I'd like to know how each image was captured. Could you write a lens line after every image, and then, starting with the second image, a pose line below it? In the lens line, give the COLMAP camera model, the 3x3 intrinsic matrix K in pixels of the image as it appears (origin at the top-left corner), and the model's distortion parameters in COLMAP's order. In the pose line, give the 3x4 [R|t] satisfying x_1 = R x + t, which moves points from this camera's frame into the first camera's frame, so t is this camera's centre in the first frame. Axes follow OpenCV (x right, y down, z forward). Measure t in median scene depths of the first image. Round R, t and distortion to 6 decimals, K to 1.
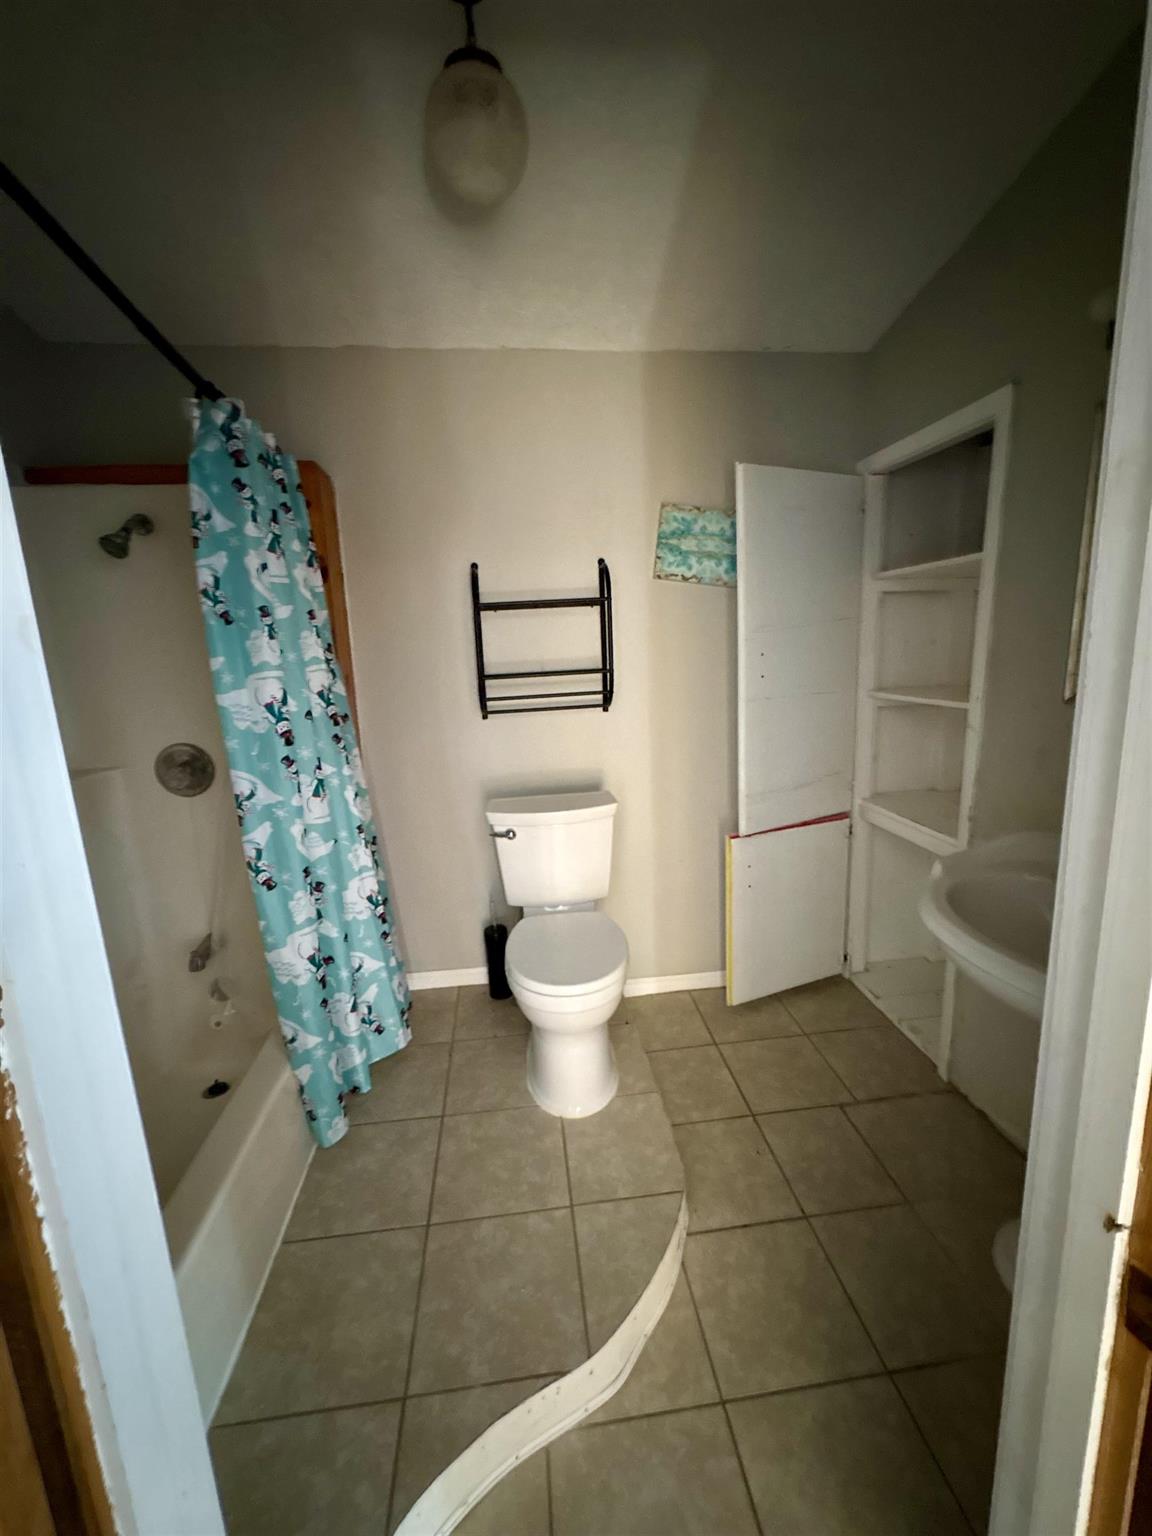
lens RADIAL K [[613.5, 0, 575.8], [0, 613.5, 767.3], [0, 0, 1]] dist [-0.000794, -0.000019]
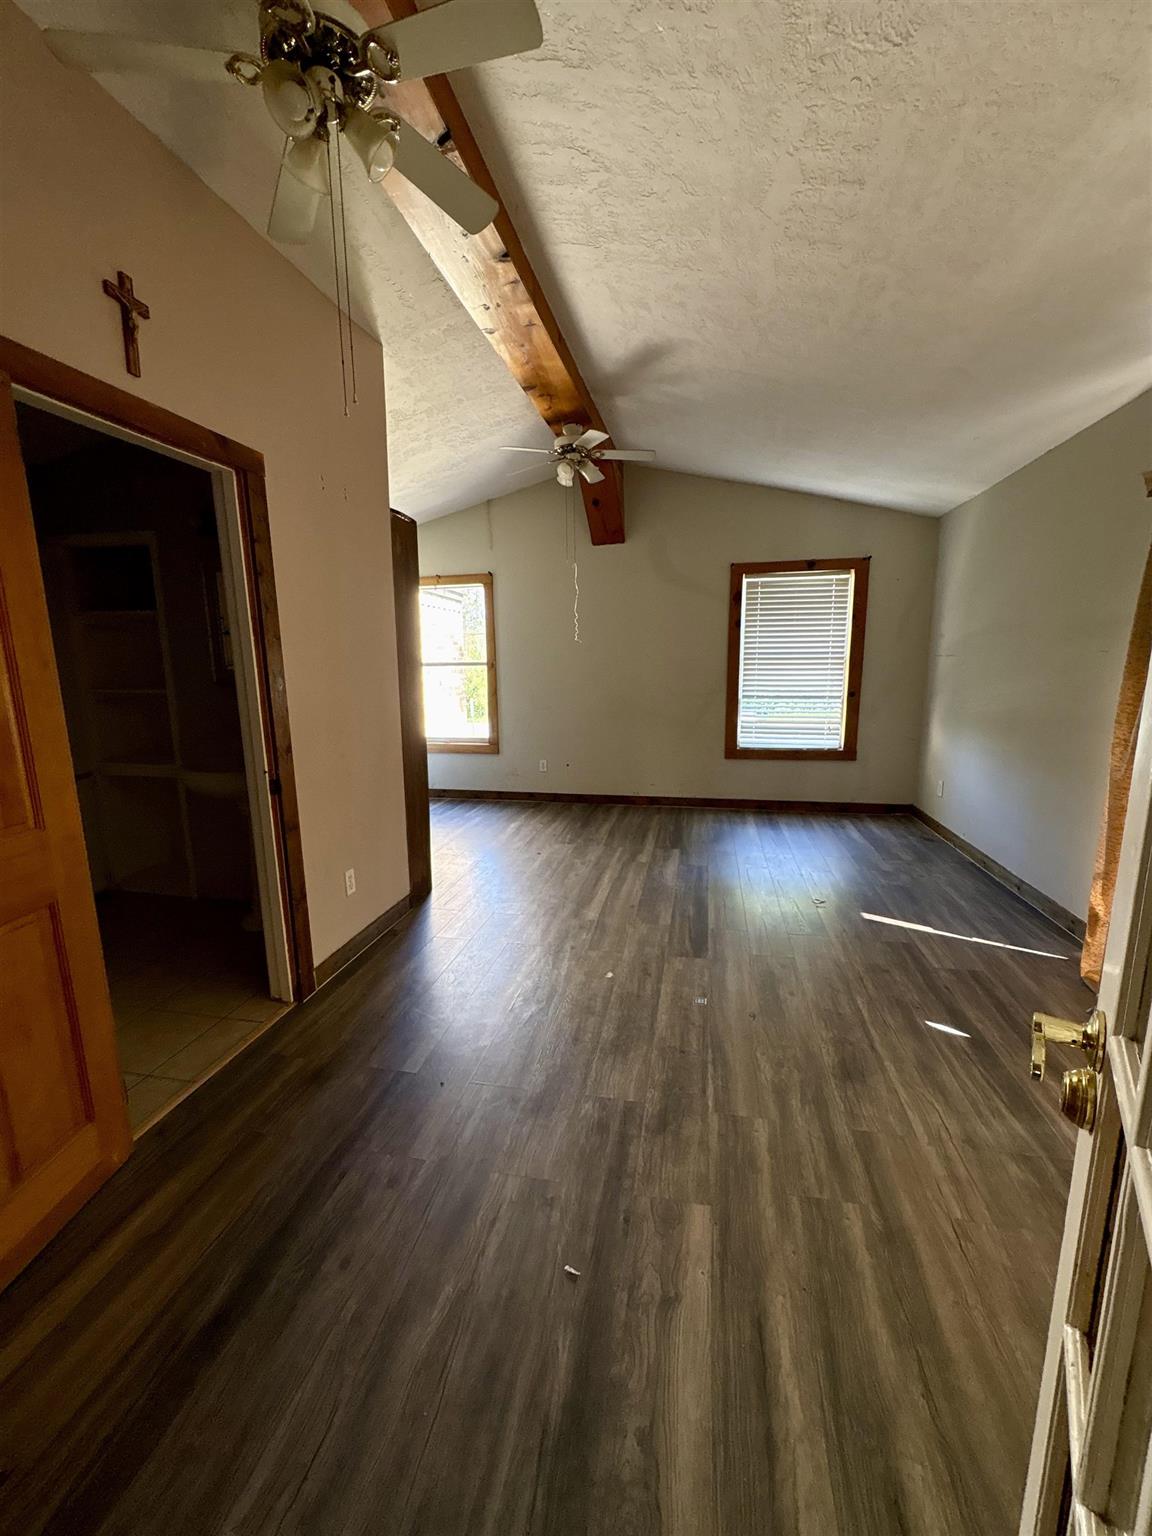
lens RADIAL K [[613.5, 0, 569.9], [0, 613.5, 769.5], [0, 0, 1]] dist [-0.000794, -0.000019]
pose [[0.319264, -0.132581, 0.938346, -0.798794], [0.177834, 0.980957, 0.078095, 0.219572], [-0.930831, 0.141937, 0.336761, -0.792185]]
